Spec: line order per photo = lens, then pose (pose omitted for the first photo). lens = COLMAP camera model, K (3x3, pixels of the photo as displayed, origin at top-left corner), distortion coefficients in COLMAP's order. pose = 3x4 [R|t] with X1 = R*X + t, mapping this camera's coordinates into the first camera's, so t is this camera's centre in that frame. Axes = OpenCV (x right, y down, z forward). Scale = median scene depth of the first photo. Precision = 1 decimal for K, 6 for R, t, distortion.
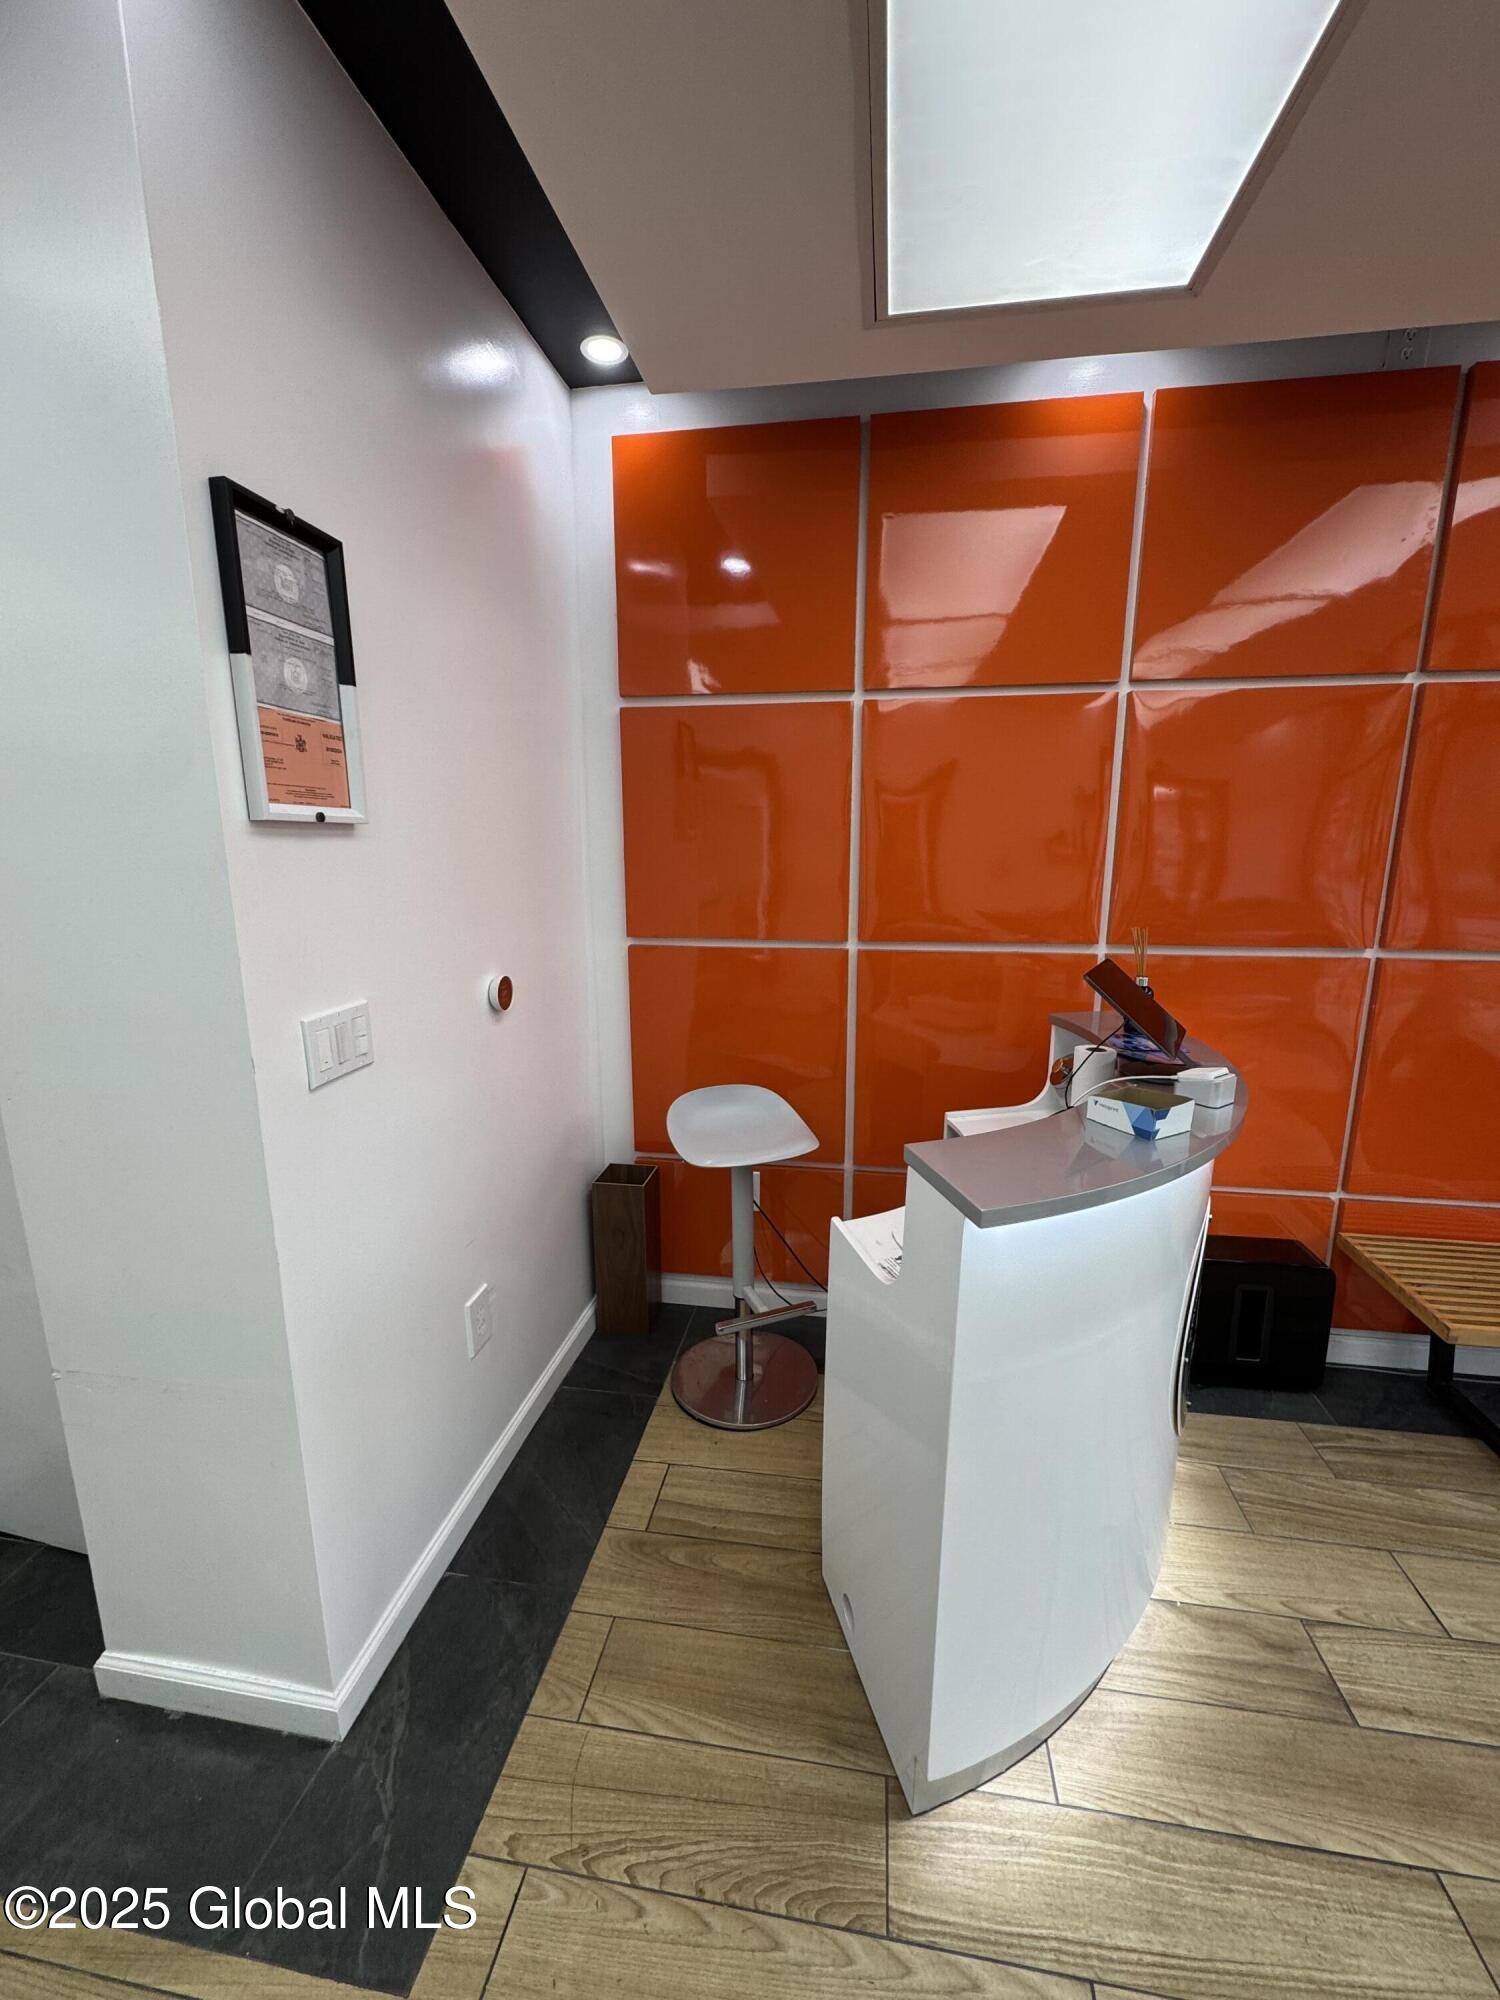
lens RADIAL K [[799.7, 0, 762.2], [0, 799.7, 998.5], [0, 0, 1]] dist [-0.001410, 0.000765]
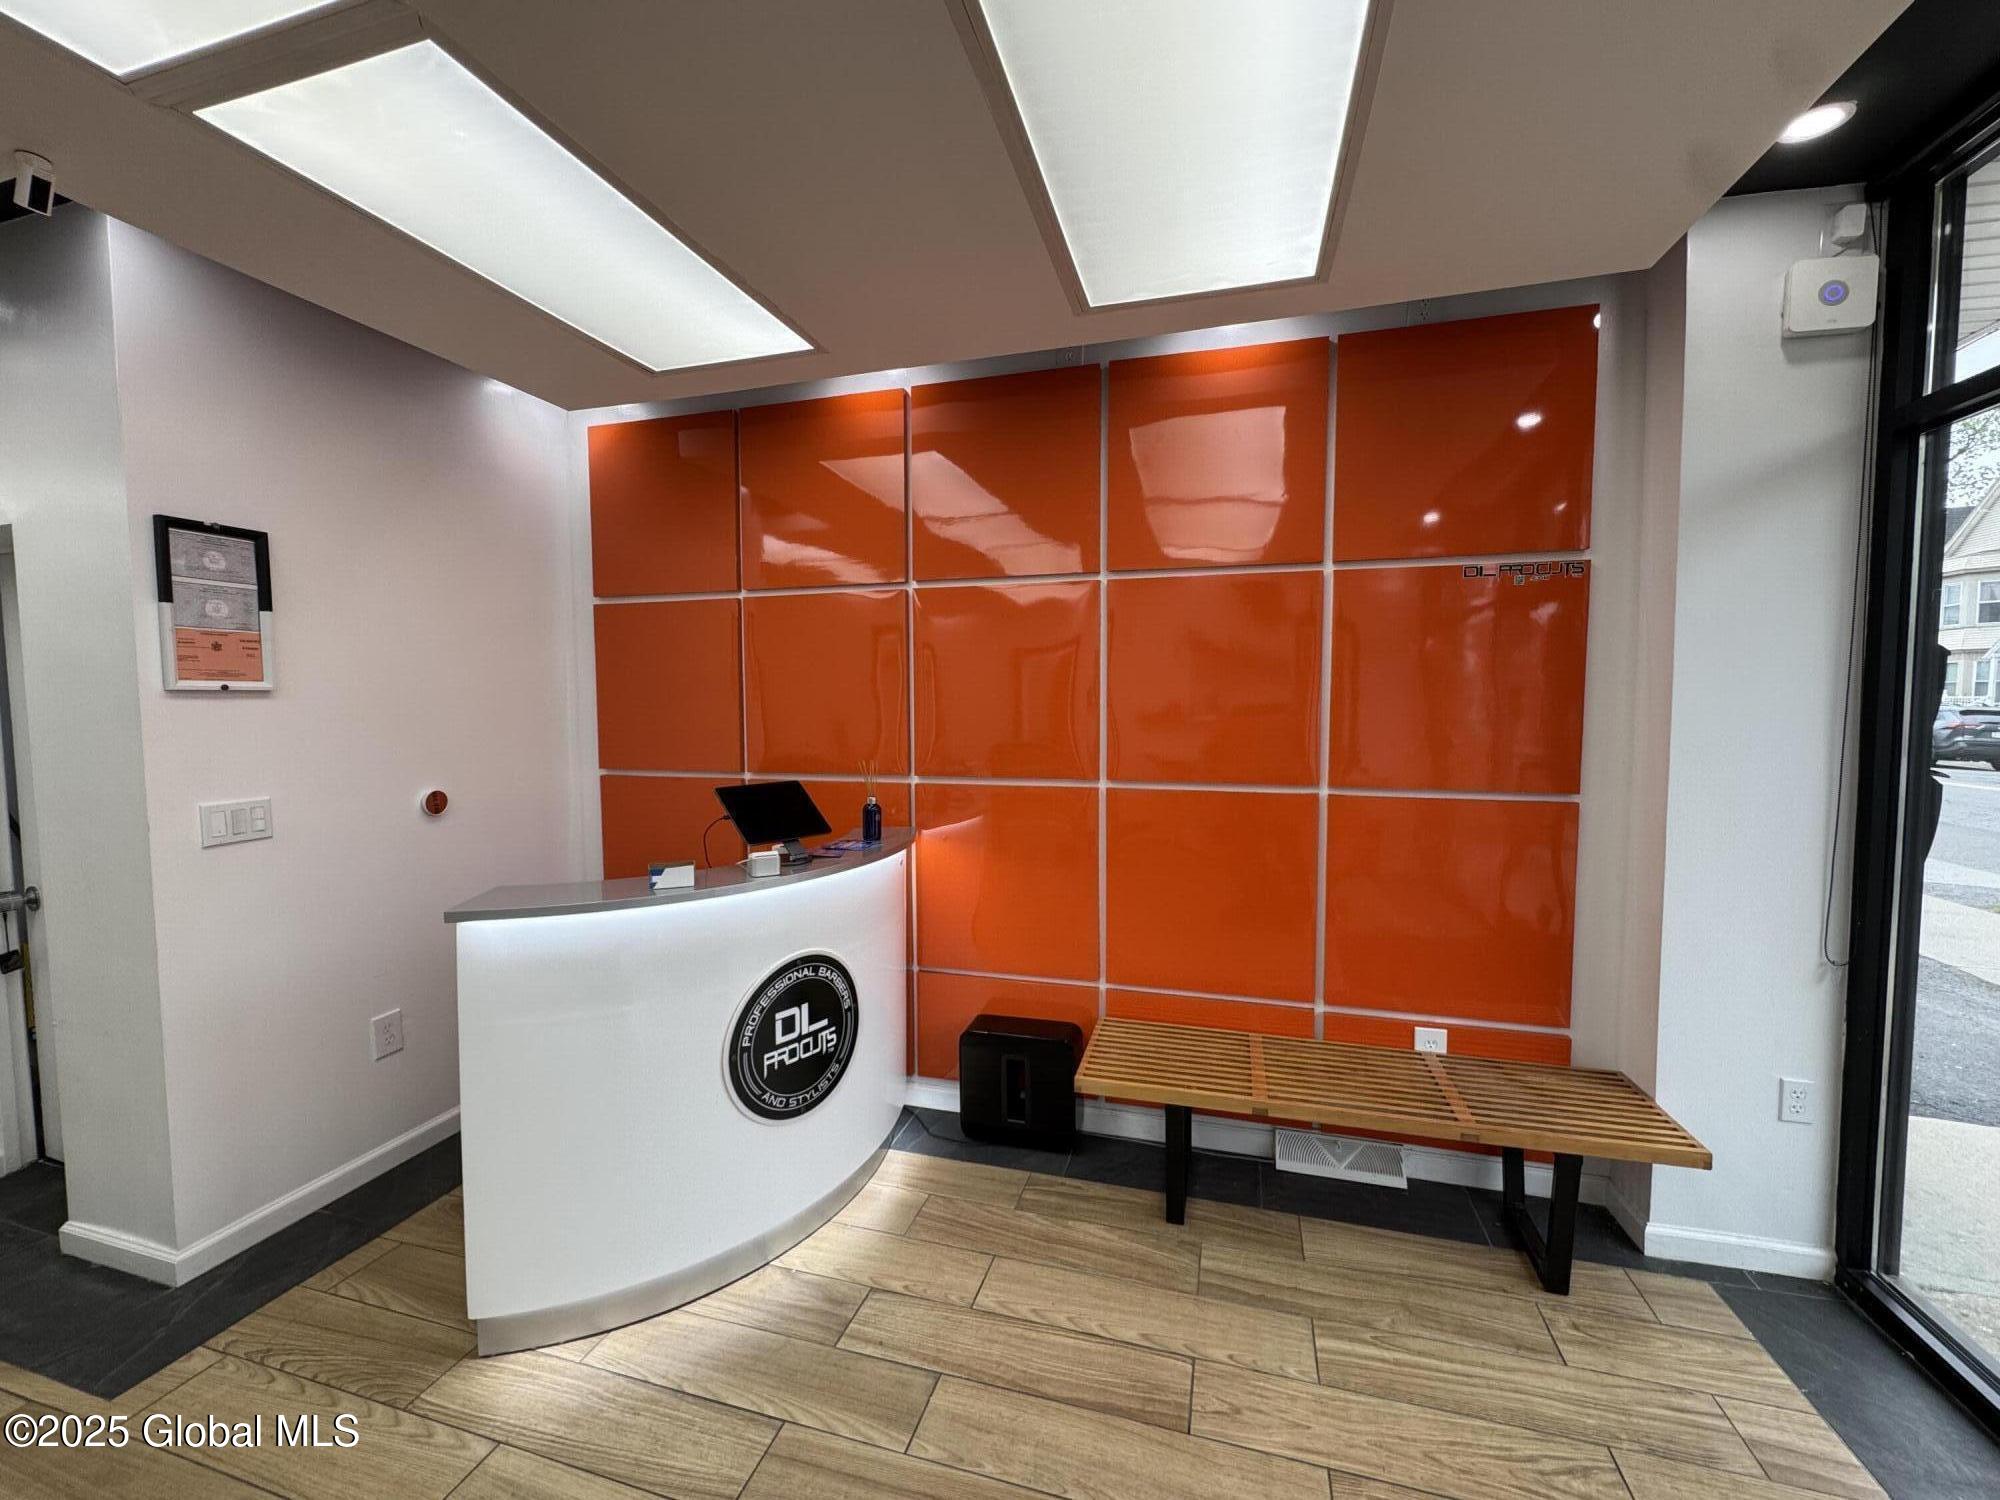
lens RADIAL K [[799.7, 0, 1004.7], [0, 799.7, 743.5], [0, 0, 1]] dist [-0.001410, 0.000765]
pose [[0.991701, 0.003465, -0.128519, 1.182637], [-0.020379, 0.991235, -0.130527, 0.074168], [0.126940, 0.132063, 0.983080, -0.411920]]
